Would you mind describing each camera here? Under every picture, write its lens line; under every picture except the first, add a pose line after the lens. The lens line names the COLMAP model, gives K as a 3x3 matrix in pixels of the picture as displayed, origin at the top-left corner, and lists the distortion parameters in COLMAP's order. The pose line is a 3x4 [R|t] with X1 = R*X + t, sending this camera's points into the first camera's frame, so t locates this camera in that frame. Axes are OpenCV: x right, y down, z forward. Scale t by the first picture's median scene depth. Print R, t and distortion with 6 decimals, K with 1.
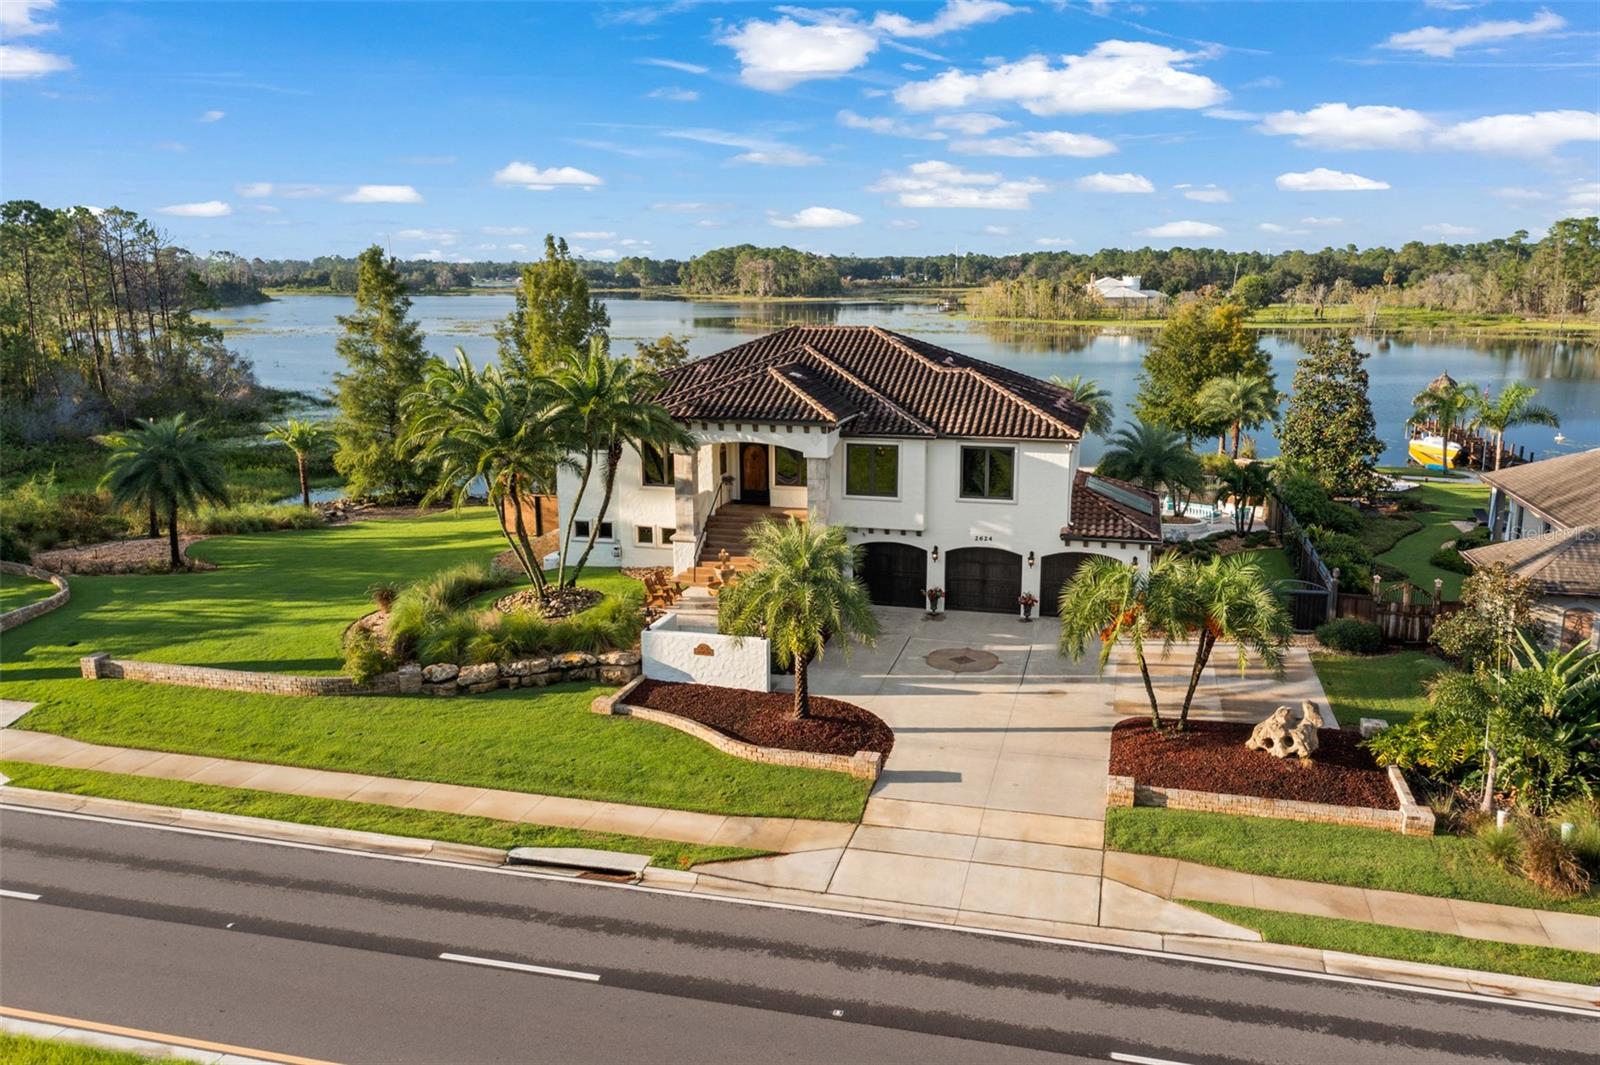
lens RADIAL K [[1248.3, 0, 802.2], [0, 1248.3, 534.7], [0, 0, 1]] dist [0.032915, 0.000651]
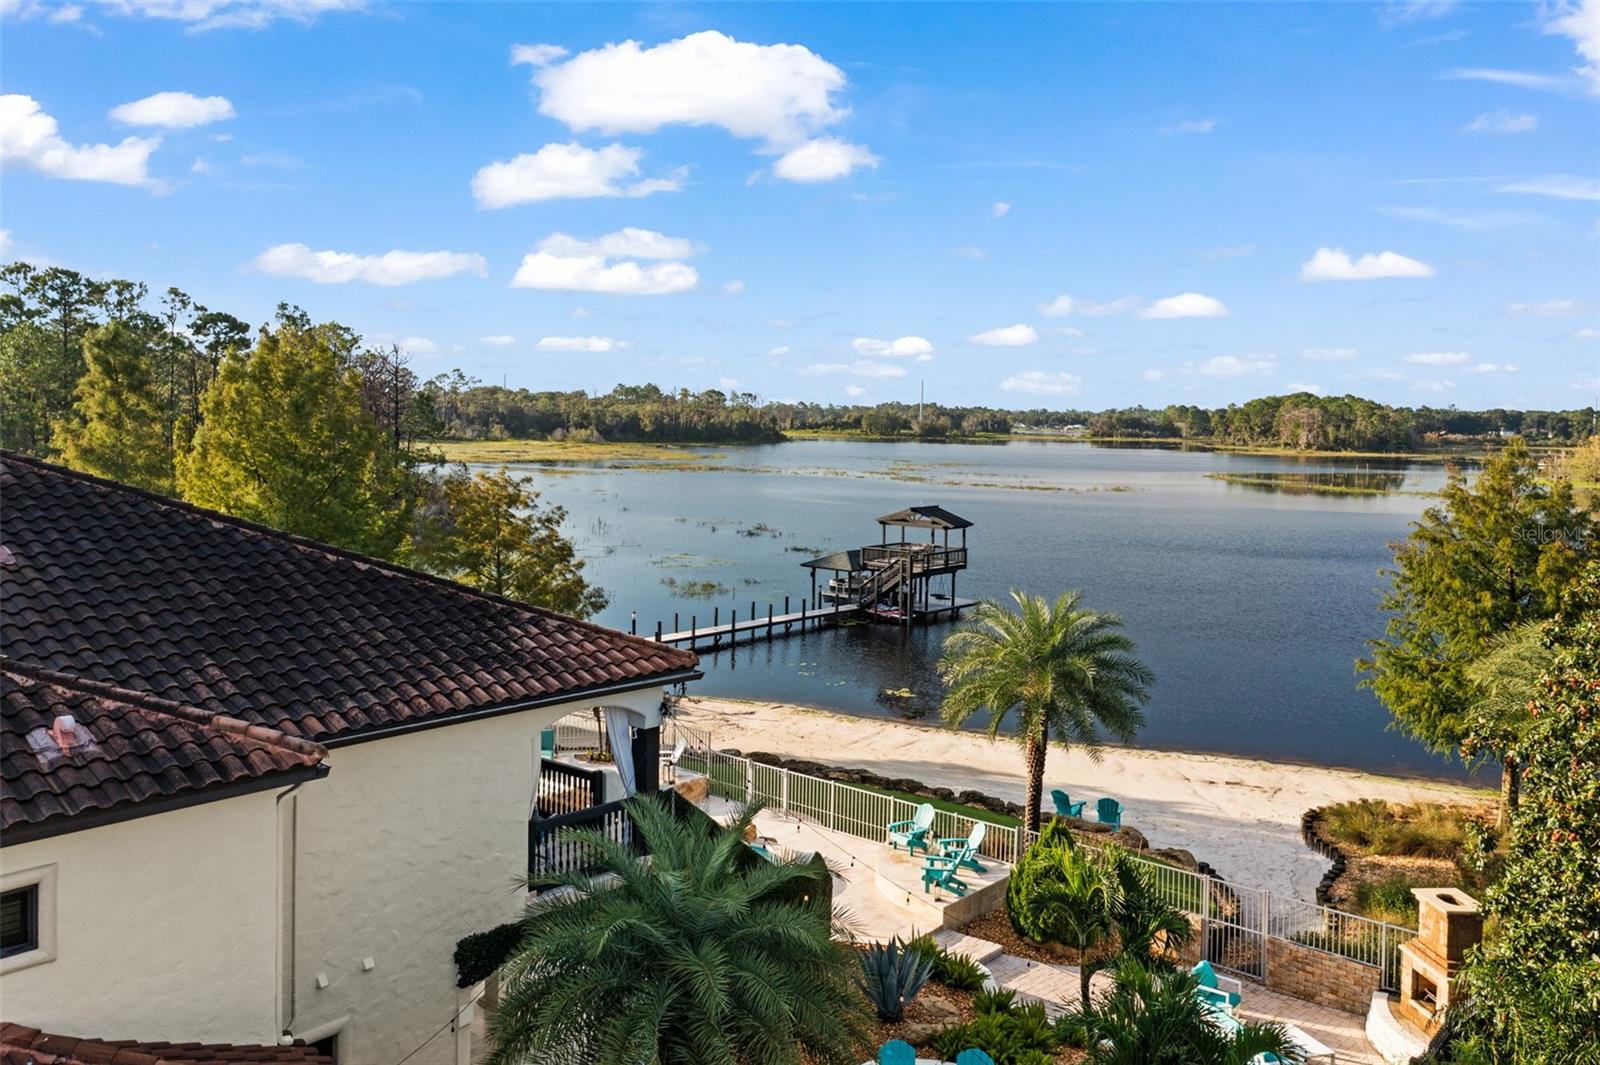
lens RADIAL K [[1271.7, 0, 801.1], [0, 1271.7, 506.7], [0, 0, 1]] dist [0.036558, -0.003108]
pose [[0.901034, 0.049339, -0.430933, 0.510268], [-0.109278, 0.987284, -0.115451, -0.153009], [0.419757, 0.151117, 0.894968, 0.907842]]
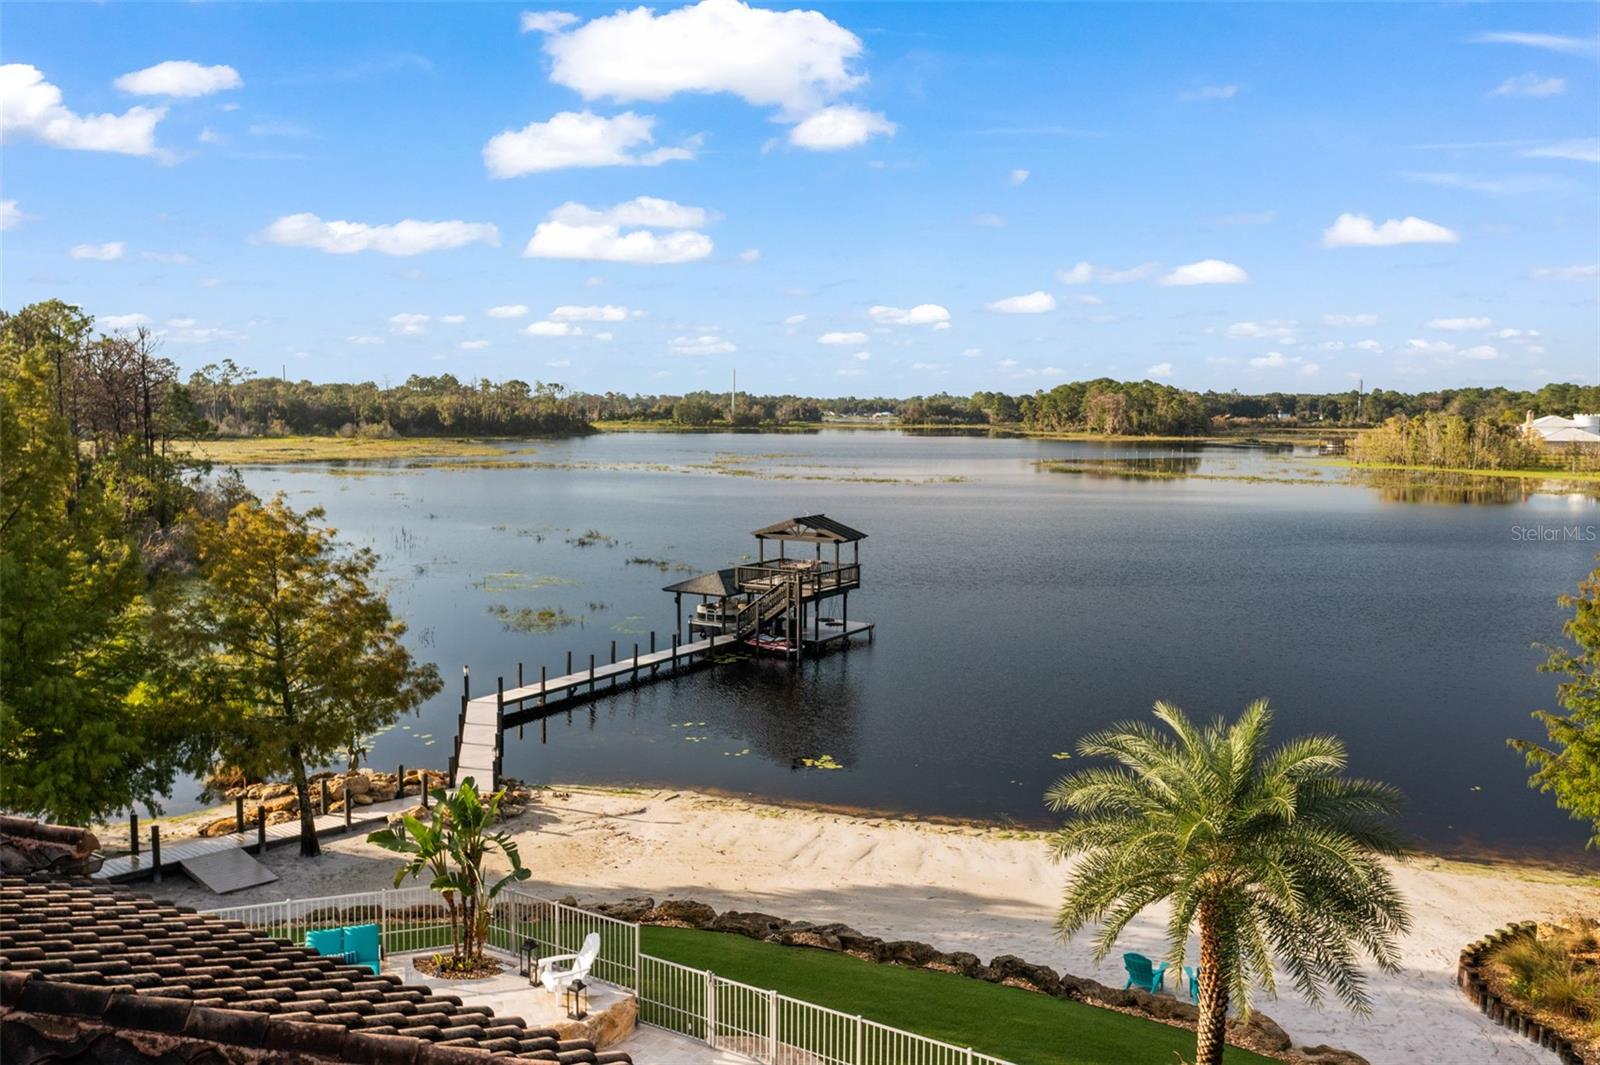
lens RADIAL K [[1275.8, 0, 804.3], [0, 1275.8, 556.9], [0, 0, 1]] dist [0.024185, 0.001578]
pose [[0.957096, 0.041896, -0.286725, 0.320948], [-0.068200, 0.994265, -0.082375, -0.207143], [0.281630, 0.098396, 0.954465, 1.144735]]
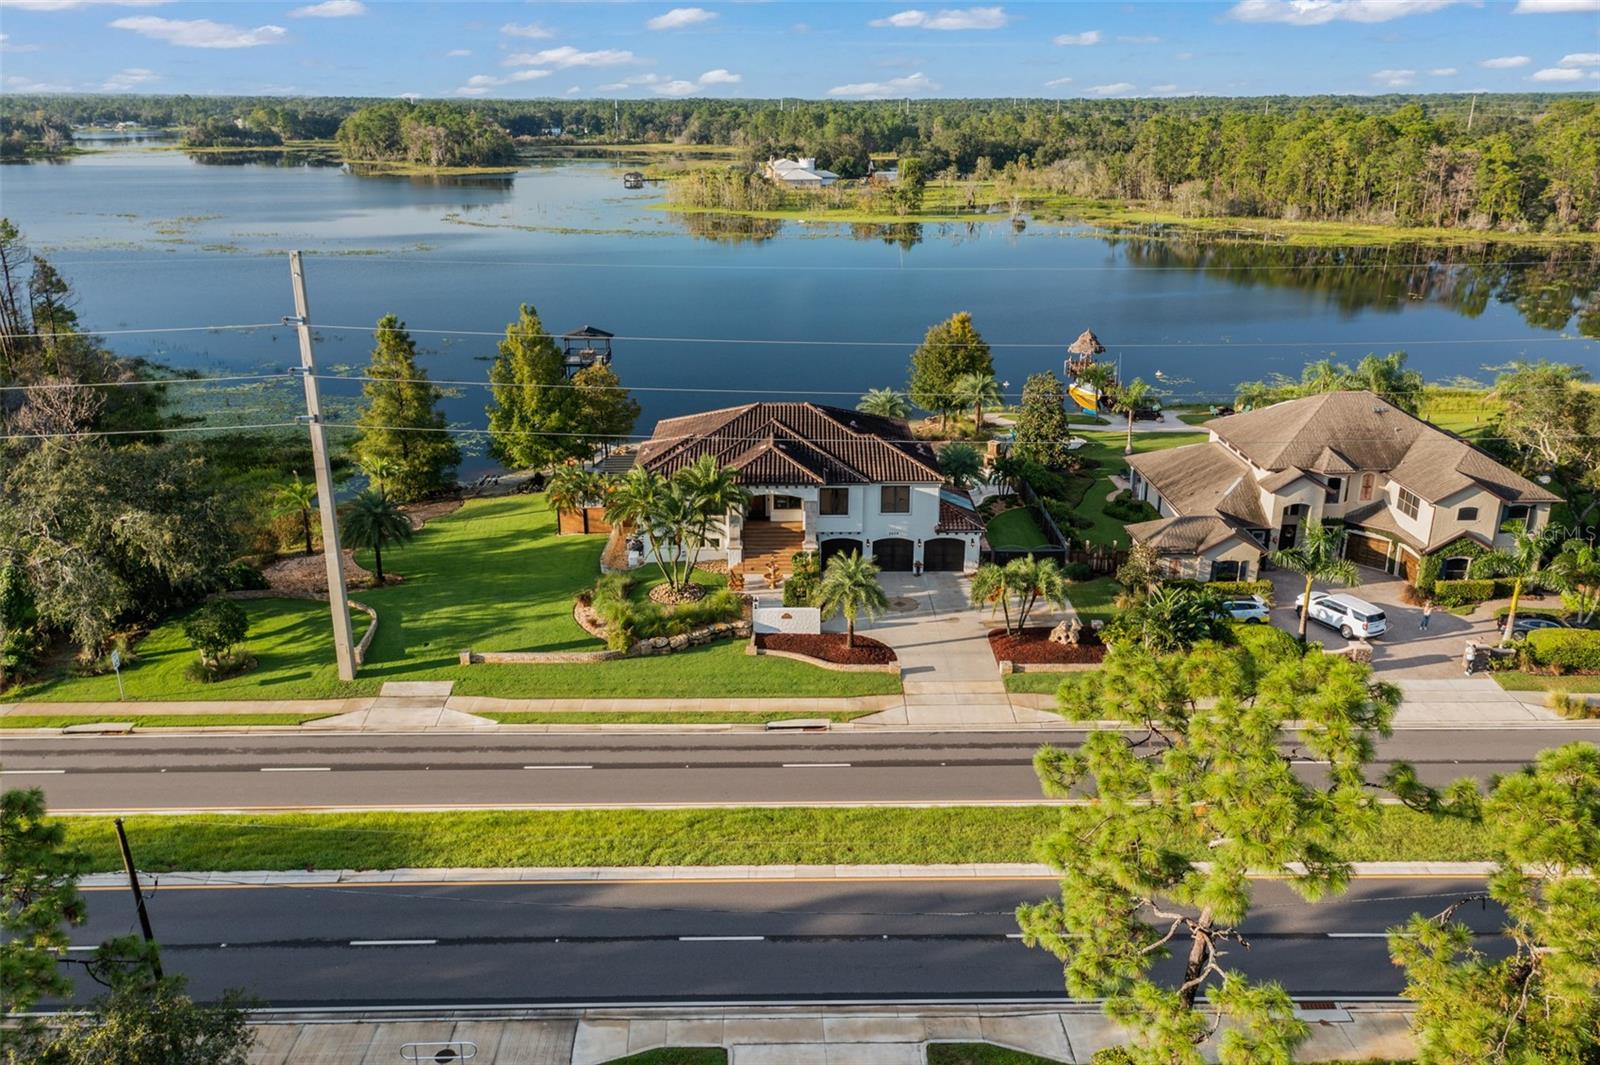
lens RADIAL K [[1249.0, 0, 803.1], [0, 1249.0, 537.0], [0, 0, 1]] dist [0.034320, 0.001446]
pose [[0.962219, -0.086685, 0.258110, -0.468815], [0.053315, 0.989600, 0.133599, -0.249477], [-0.267007, -0.114791, 0.956834, -0.749106]]
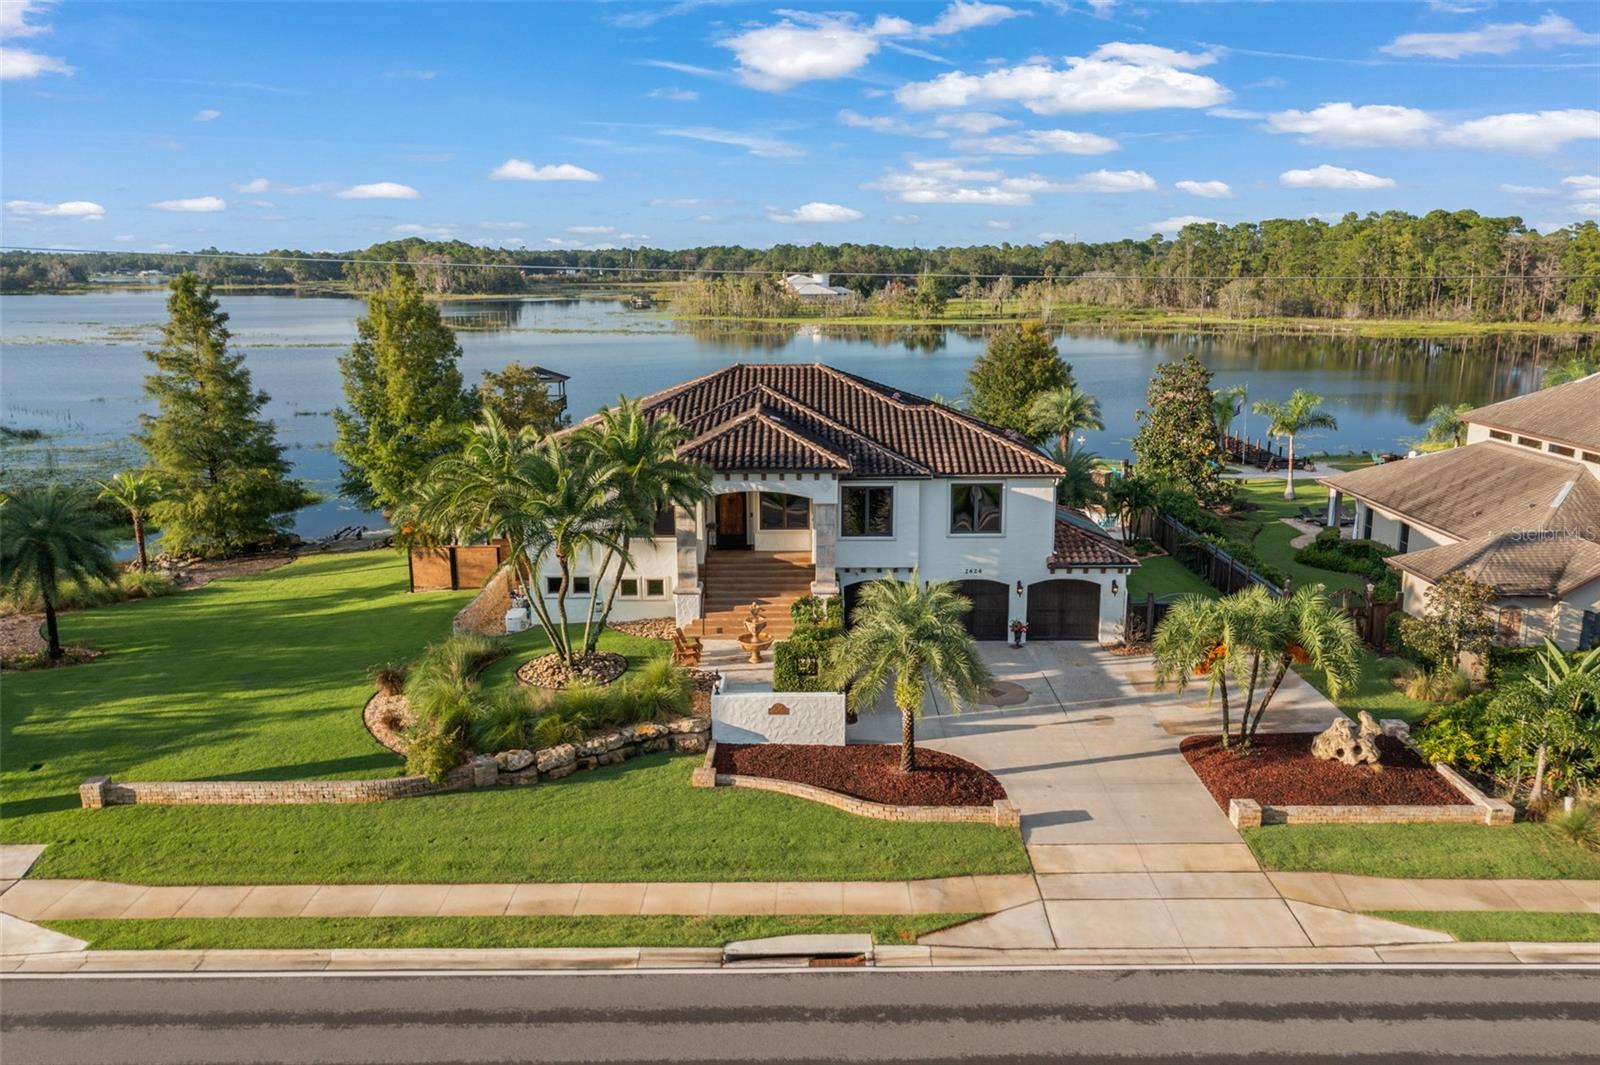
lens RADIAL K [[1248.3, 0, 802.2], [0, 1248.3, 534.7], [0, 0, 1]] dist [0.032915, 0.000651]
pose [[0.965473, -0.058066, 0.253948, -0.258946], [0.056475, 0.998312, 0.013558, -0.050154], [-0.254307, 0.001252, 0.967123, 0.026844]]
